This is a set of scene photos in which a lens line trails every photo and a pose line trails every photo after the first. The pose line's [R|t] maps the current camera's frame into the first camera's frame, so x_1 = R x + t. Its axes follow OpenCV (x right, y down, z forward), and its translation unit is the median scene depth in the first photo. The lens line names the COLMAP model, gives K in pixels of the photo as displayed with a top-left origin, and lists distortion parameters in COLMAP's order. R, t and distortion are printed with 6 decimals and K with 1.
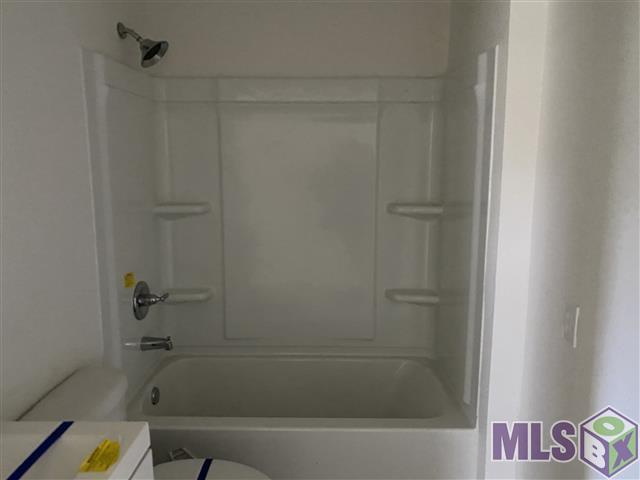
lens RADIAL K [[487.9, 0, 320.0], [0, 487.9, 240.0], [0, 0, 1]] dist [0.004118, 0.002595]
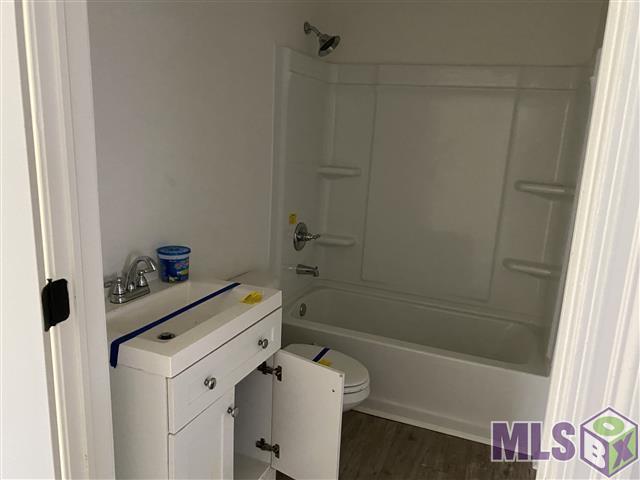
lens RADIAL K [[473.8, 0, 329.3], [0, 473.8, 253.9], [0, 0, 1]] dist [0.078860, -0.228713]
pose [[0.935569, 0.136164, -0.325837, 0.133402], [-0.113579, 0.989672, 0.087455, 0.047560], [0.334380, -0.044812, 0.941372, -0.190114]]
